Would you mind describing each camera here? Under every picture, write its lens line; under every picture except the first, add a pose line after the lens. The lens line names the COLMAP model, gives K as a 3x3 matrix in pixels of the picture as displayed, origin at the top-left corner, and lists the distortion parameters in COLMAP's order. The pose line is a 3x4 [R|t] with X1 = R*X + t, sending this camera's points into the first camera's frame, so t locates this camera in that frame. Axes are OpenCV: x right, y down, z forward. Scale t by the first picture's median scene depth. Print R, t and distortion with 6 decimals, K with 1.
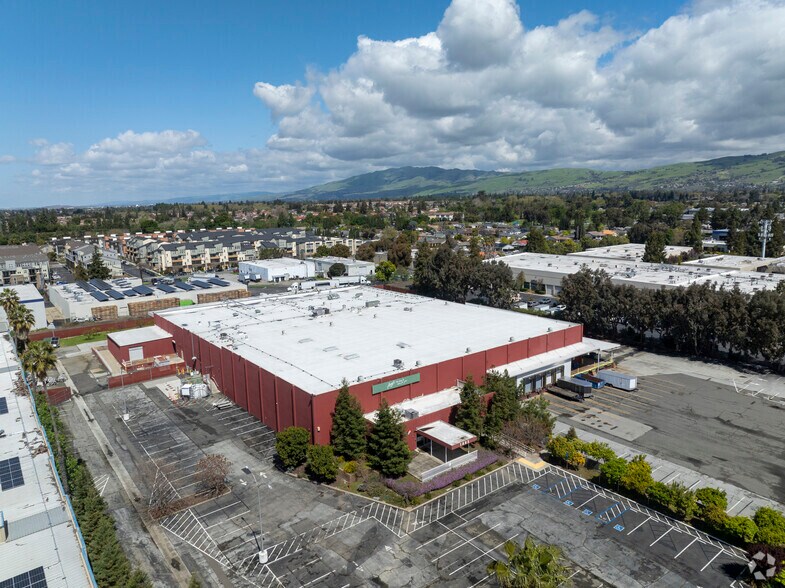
lens RADIAL K [[554.3, 0, 392.5], [0, 554.3, 294.0], [0, 0, 1]] dist [-0.030829, -0.005285]
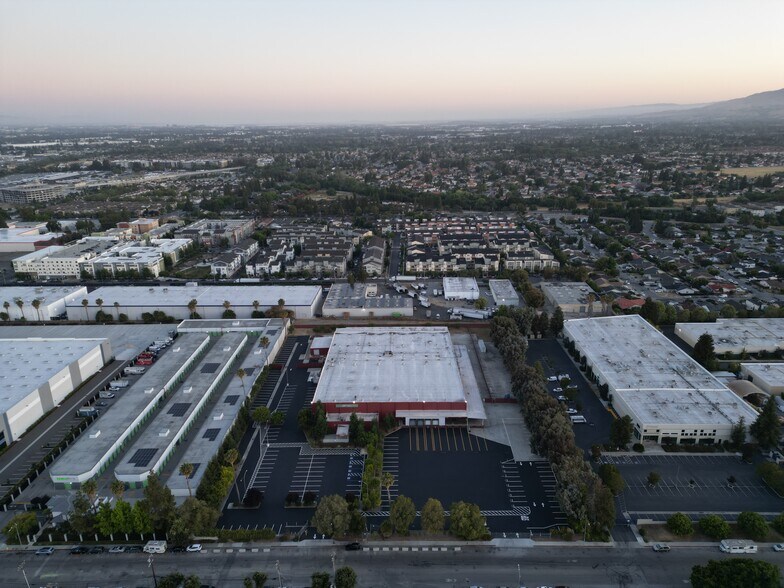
lens RADIAL K [[543.1, 0, 389.6], [0, 543.1, 295.6], [0, 0, 1]] dist [0.089817, -0.087869]
pose [[0.781238, 0.201924, -0.590673, 1.356002], [-0.109882, 0.975946, 0.188299, -0.736885], [0.614486, -0.082202, 0.784633, -0.757466]]
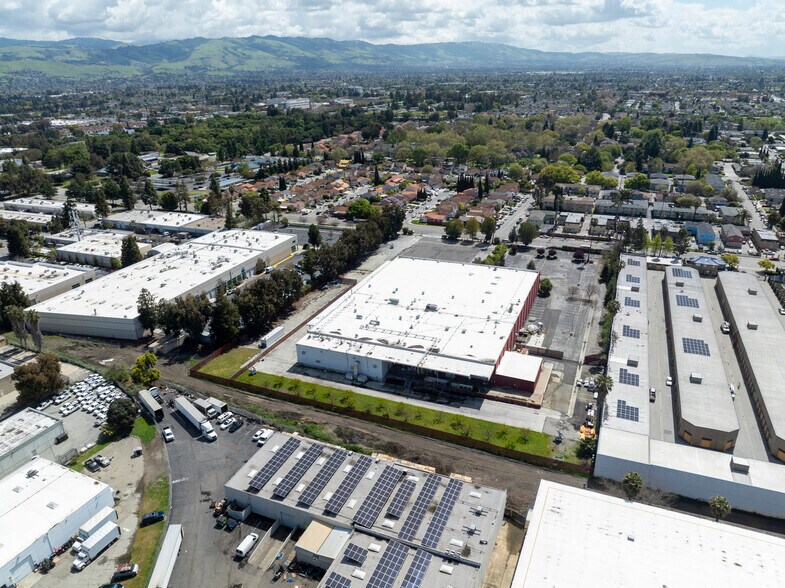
lens RADIAL K [[554.3, 0, 392.5], [0, 554.3, 294.0], [0, 0, 1]] dist [-0.030829, -0.005285]
pose [[-0.492436, -0.304664, 0.815283, -1.687636], [0.183247, 0.879441, 0.439322, -0.886526], [-0.850839, 0.365736, -0.377240, 2.152915]]
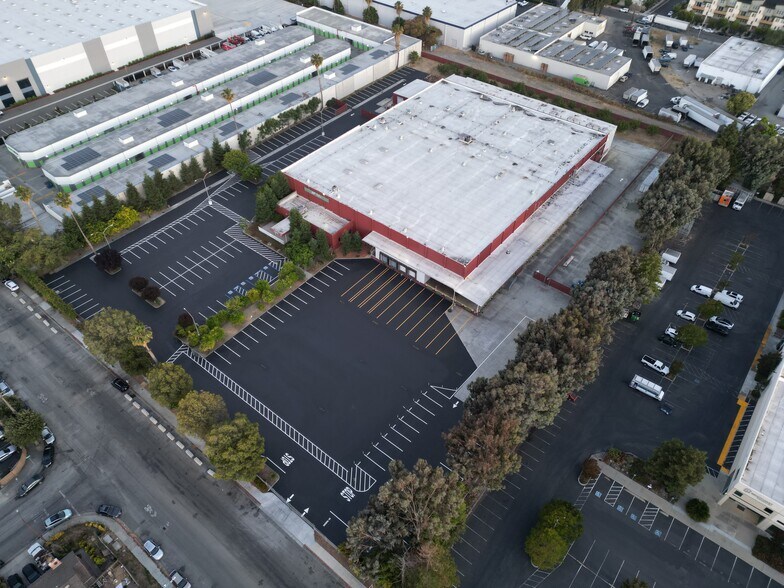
lens RADIAL K [[543.1, 0, 389.6], [0, 543.1, 295.6], [0, 0, 1]] dist [0.089817, -0.087869]
pose [[0.233339, 0.709845, -0.664585, 1.233393], [-0.181522, 0.703235, 0.687394, -0.728765], [0.955302, -0.039759, 0.292945, 0.578160]]
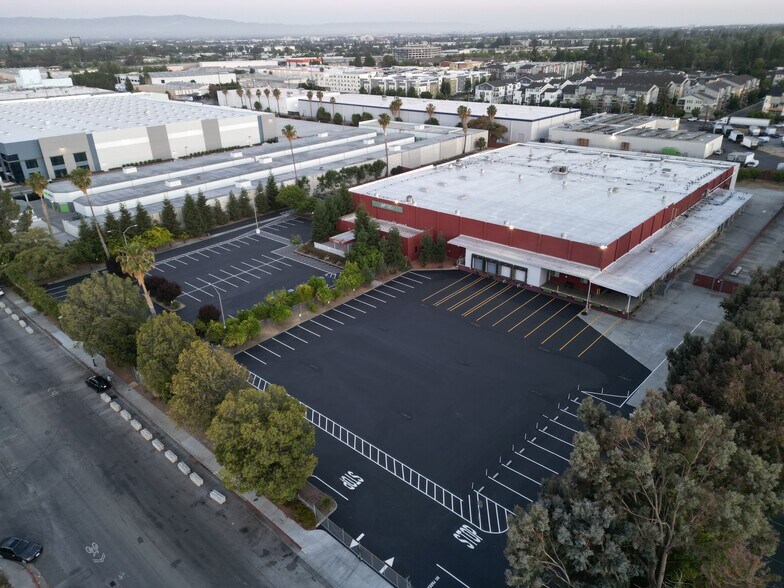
lens RADIAL K [[543.1, 0, 389.6], [0, 543.1, 295.6], [0, 0, 1]] dist [0.089817, -0.087869]
pose [[0.174446, 0.439554, -0.881114, 1.153249], [-0.151032, 0.896190, 0.417173, -0.191279], [0.973015, 0.060302, 0.222724, 0.583243]]
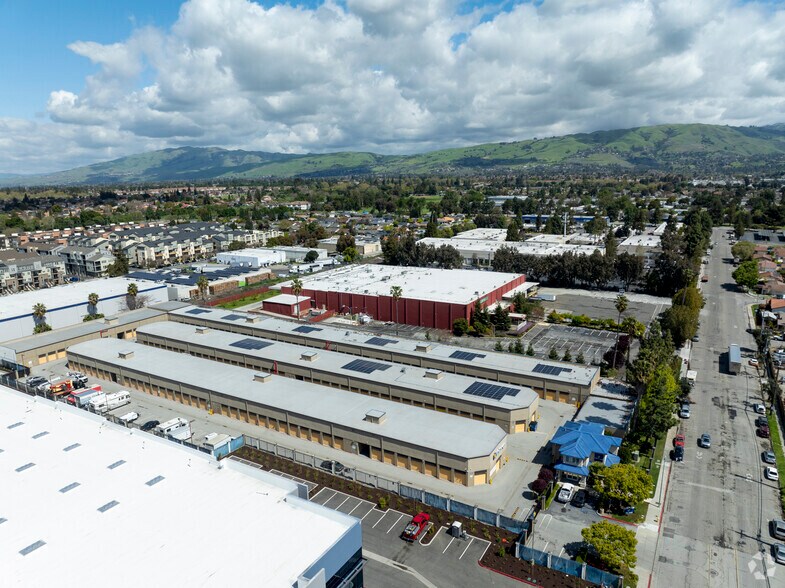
lens RADIAL K [[554.3, 0, 392.5], [0, 554.3, 294.0], [0, 0, 1]] dist [-0.030829, -0.005285]
pose [[0.927736, -0.074778, 0.365670, -0.992339], [0.062575, 0.997019, 0.045129, 0.005070], [-0.367955, -0.018986, 0.929650, -0.845680]]
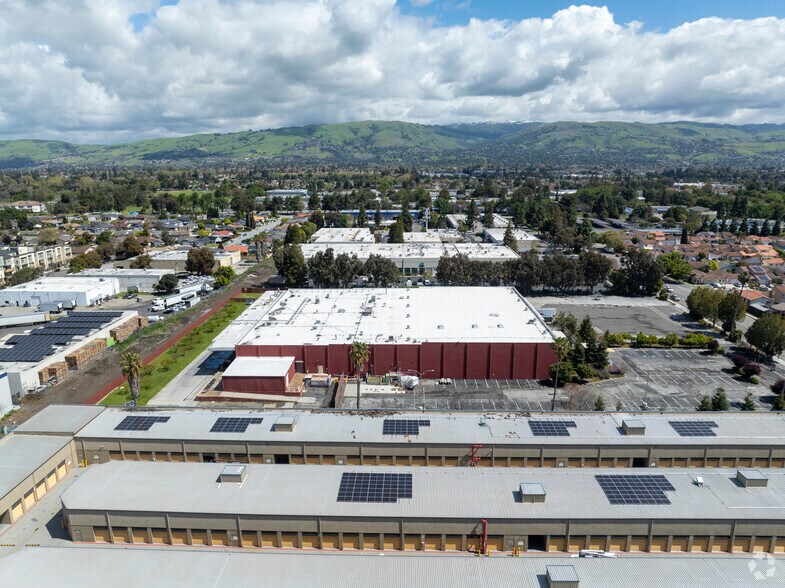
lens RADIAL K [[554.3, 0, 392.5], [0, 554.3, 294.0], [0, 0, 1]] dist [-0.030829, -0.005285]
pose [[0.632146, -0.163056, 0.757499, -1.358719], [0.127136, 0.986185, 0.106185, -0.172750], [-0.764348, 0.029181, 0.644143, 0.196104]]
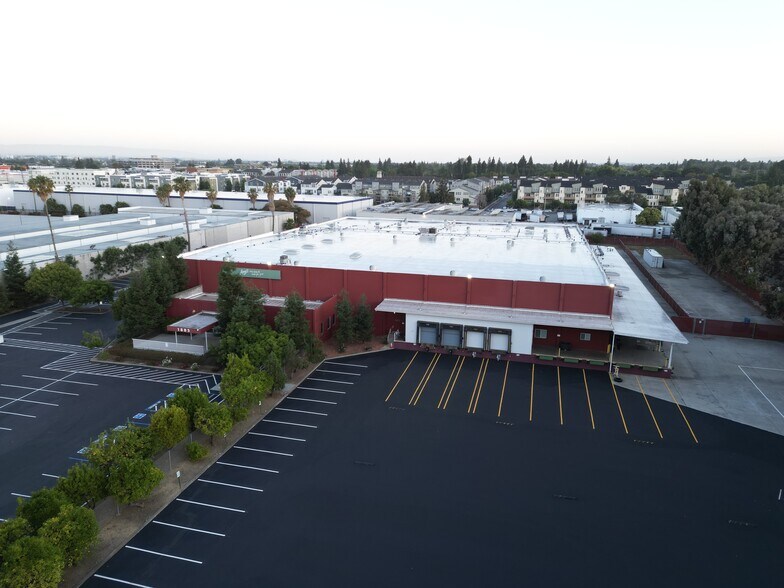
lens RADIAL K [[546.7, 0, 390.2], [0, 546.7, 291.6], [0, 0, 1]] dist [0.091390, -0.095512]
pose [[0.599793, 0.211702, -0.771641, 0.738248], [-0.161512, 0.976547, 0.142375, 0.016435], [0.783685, 0.039234, 0.619918, 0.502577]]
